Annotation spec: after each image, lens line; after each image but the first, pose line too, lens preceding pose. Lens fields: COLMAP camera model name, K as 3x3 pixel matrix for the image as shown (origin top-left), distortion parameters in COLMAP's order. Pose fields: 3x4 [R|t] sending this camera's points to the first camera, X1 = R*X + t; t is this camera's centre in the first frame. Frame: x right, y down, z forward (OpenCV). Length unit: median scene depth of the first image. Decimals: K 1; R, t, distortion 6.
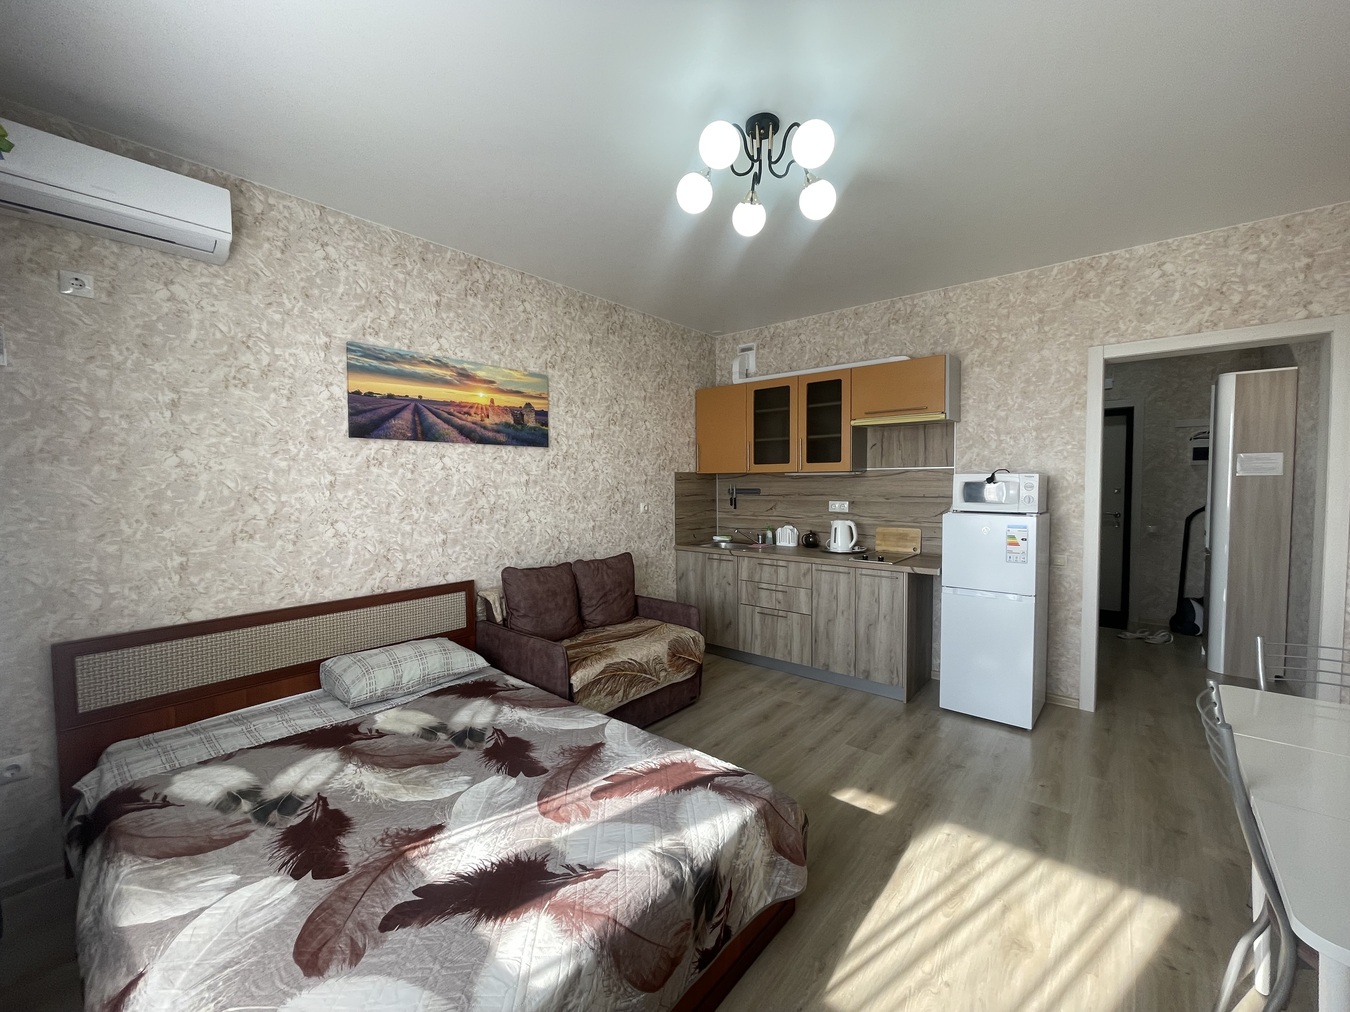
lens RADIAL K [[556.6, 0, 675.0], [0, 556.6, 506.0], [0, 0, 1]] dist [0.000900, 0.000480]
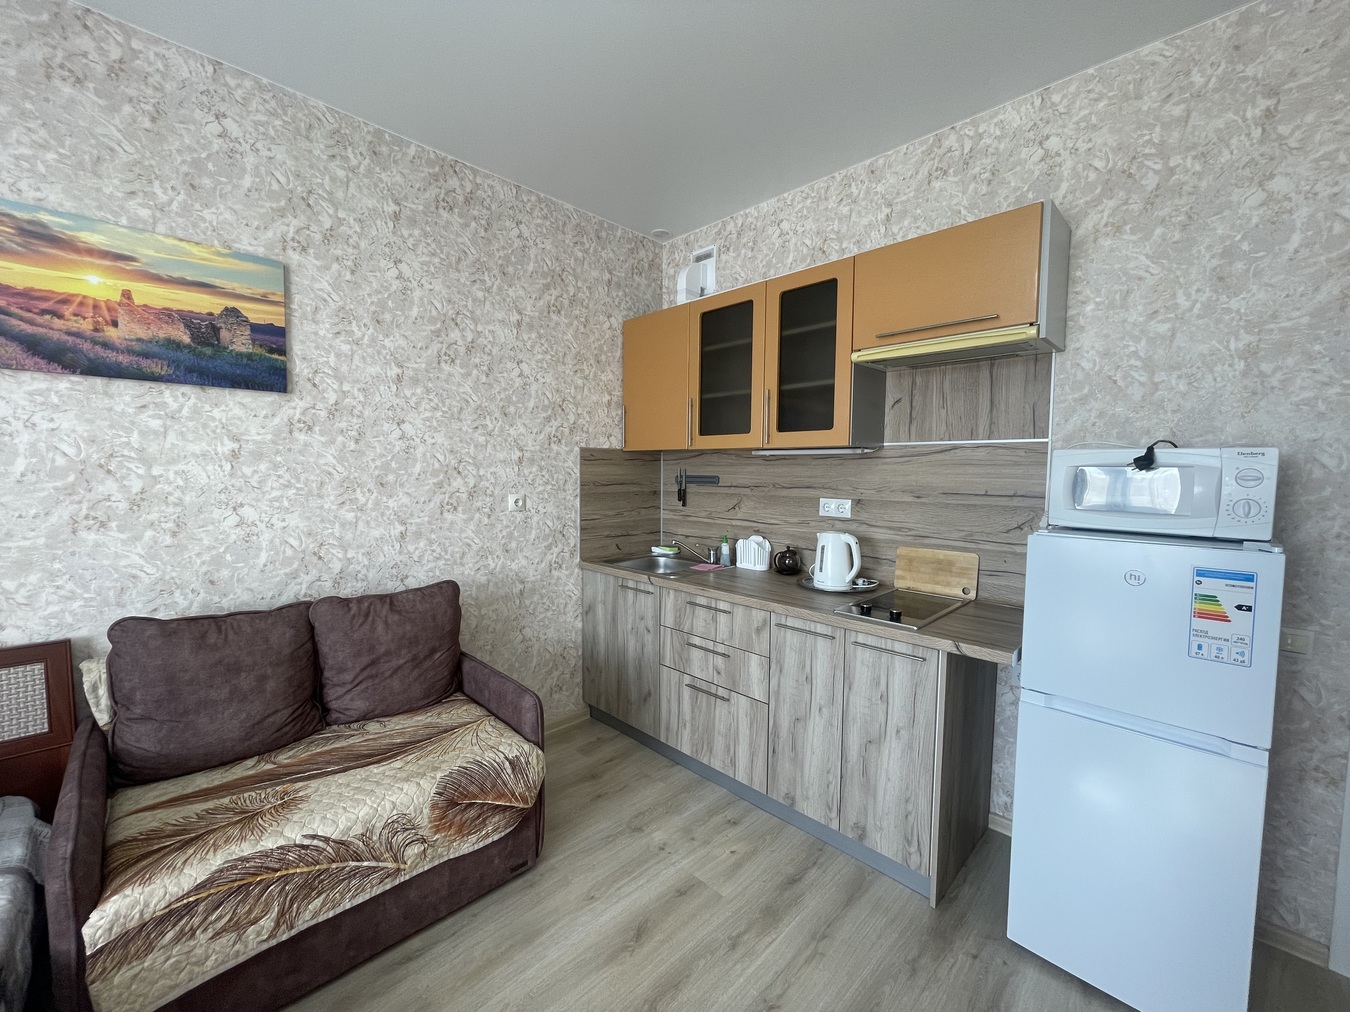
lens RADIAL K [[556.6, 0, 675.0], [0, 556.6, 506.0], [0, 0, 1]] dist [0.000900, 0.000480]
pose [[0.995949, 0.022950, -0.086938, 0.196094], [-0.021180, 0.999550, 0.021236, -0.011183], [0.087386, -0.019309, 0.995987, 0.441227]]
